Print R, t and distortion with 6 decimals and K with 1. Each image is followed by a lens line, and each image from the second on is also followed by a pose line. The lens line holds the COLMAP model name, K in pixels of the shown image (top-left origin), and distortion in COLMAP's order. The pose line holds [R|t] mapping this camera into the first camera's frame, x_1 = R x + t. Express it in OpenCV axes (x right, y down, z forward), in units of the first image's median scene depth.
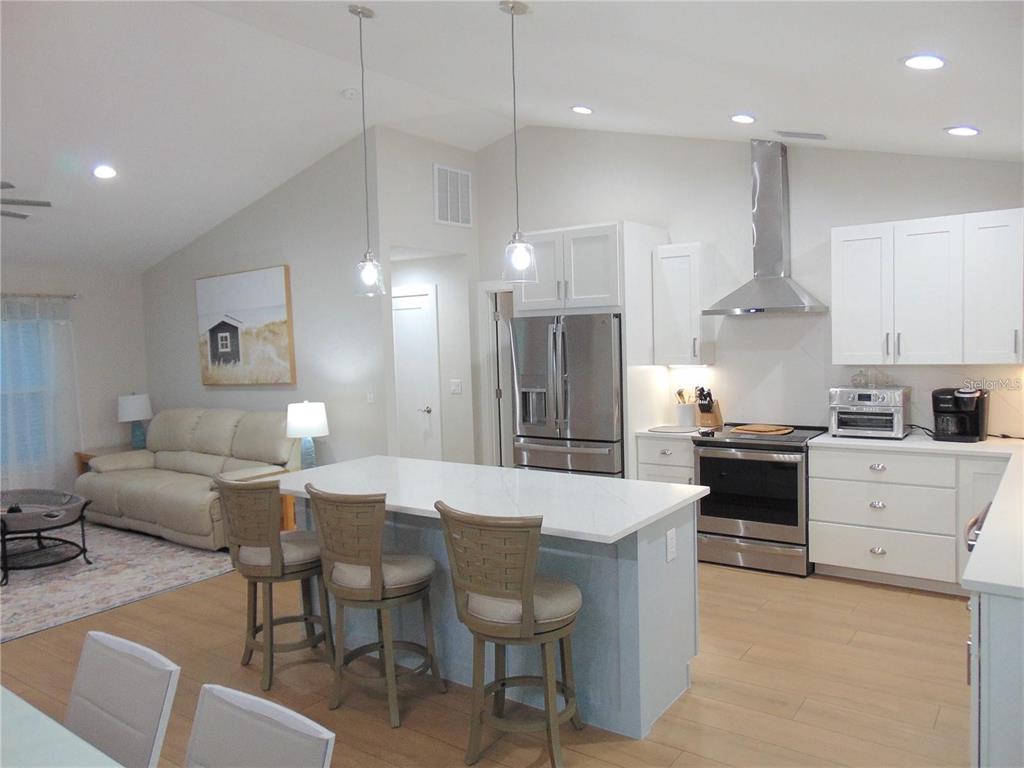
lens RADIAL K [[763.3, 0, 514.9], [0, 763.3, 384.0], [0, 0, 1]] dist [-0.040734, 0.075928]
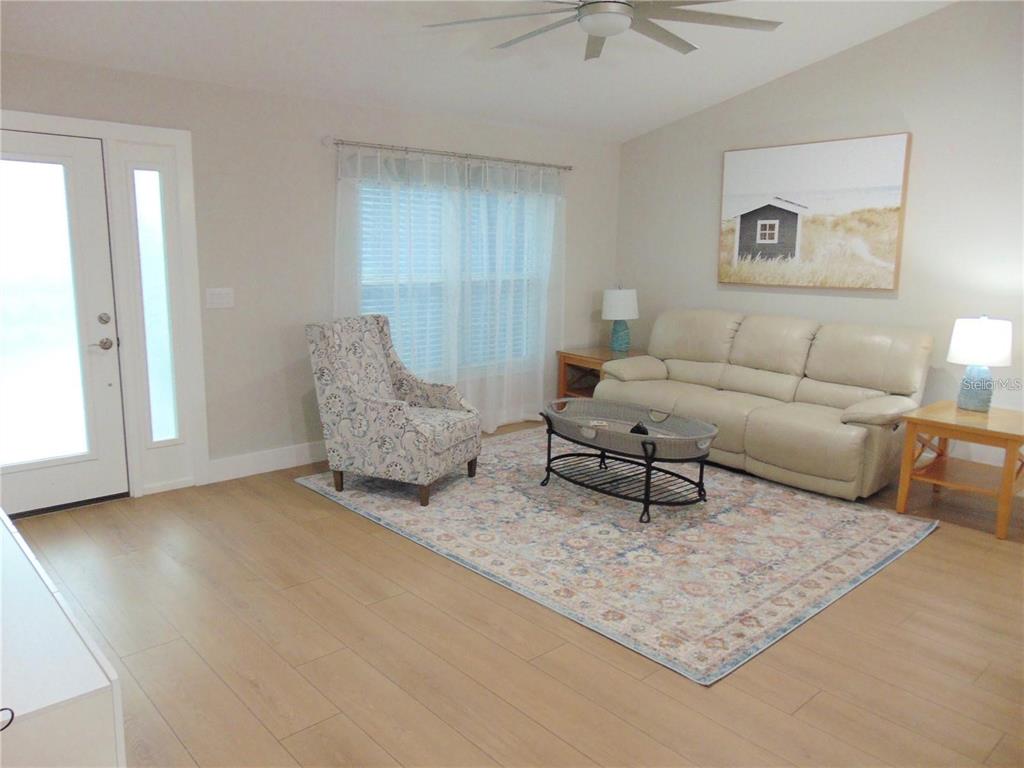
lens RADIAL K [[763.3, 0, 514.9], [0, 763.3, 384.0], [0, 0, 1]] dist [-0.040734, 0.075928]
pose [[0.977784, 0.087185, -0.190621, -0.563616], [-0.061817, 0.988888, 0.135202, 0.014605], [0.200290, -0.120414, 0.972309, 0.169413]]
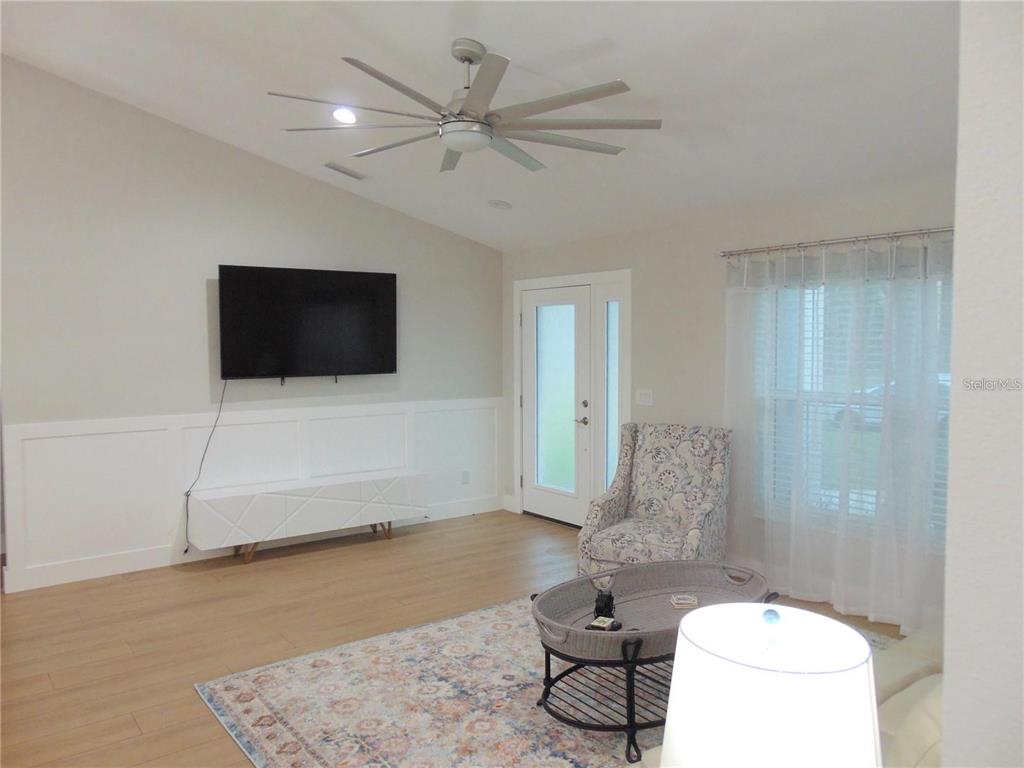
lens RADIAL K [[763.3, 0, 514.9], [0, 763.3, 384.0], [0, 0, 1]] dist [-0.040734, 0.075928]
pose [[-0.290911, 0.084919, -0.952974, -0.074411], [-0.044326, 0.993787, 0.102088, -0.053083], [0.955723, 0.071940, -0.285340, 0.966360]]
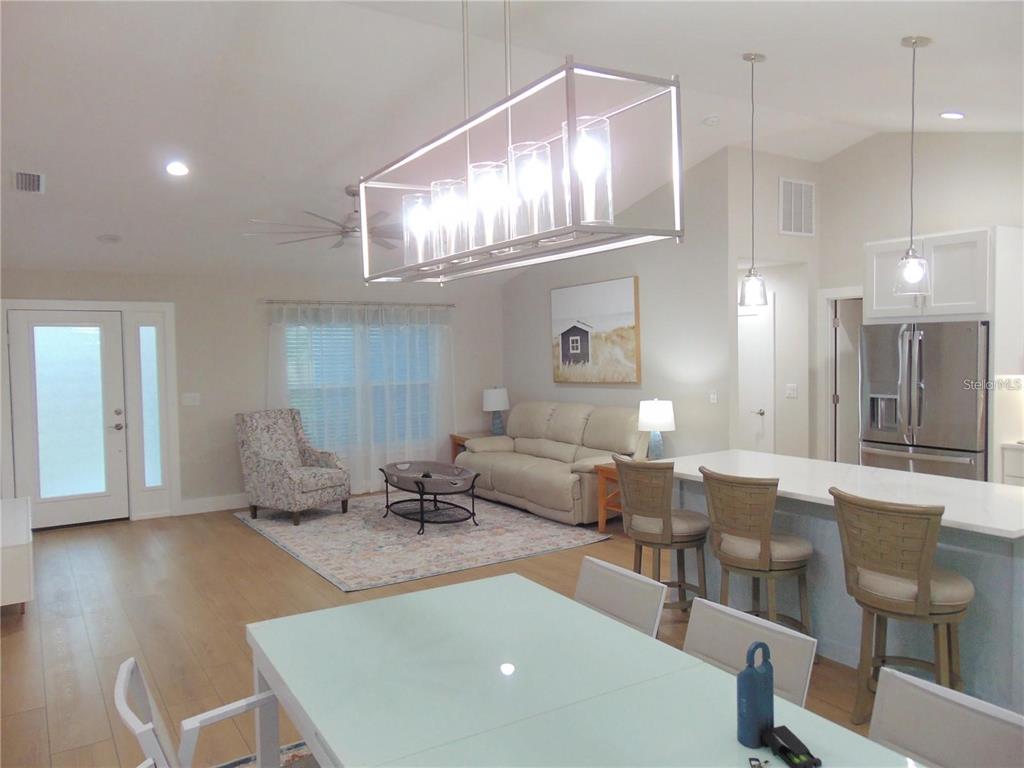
lens RADIAL K [[763.3, 0, 514.9], [0, 763.3, 384.0], [0, 0, 1]] dist [-0.040734, 0.075928]
pose [[0.932601, 0.031566, -0.359525, -0.065210], [-0.033400, 0.999441, 0.001111, 0.006298], [0.359359, 0.010972, 0.933135, -0.110253]]
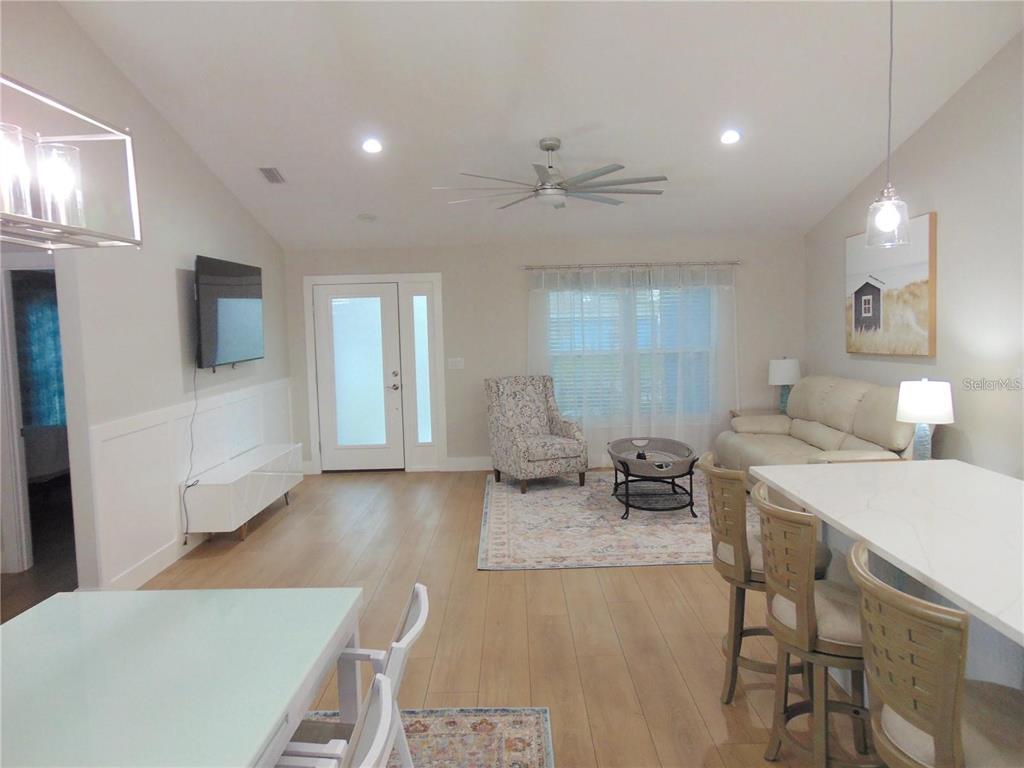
lens RADIAL K [[763.3, 0, 514.9], [0, 763.3, 384.0], [0, 0, 1]] dist [-0.040734, 0.075928]
pose [[0.586725, 0.080529, -0.805772, 0.121494], [-0.039739, 0.996708, 0.070674, -0.011974], [0.808811, -0.009446, 0.587993, 0.161520]]
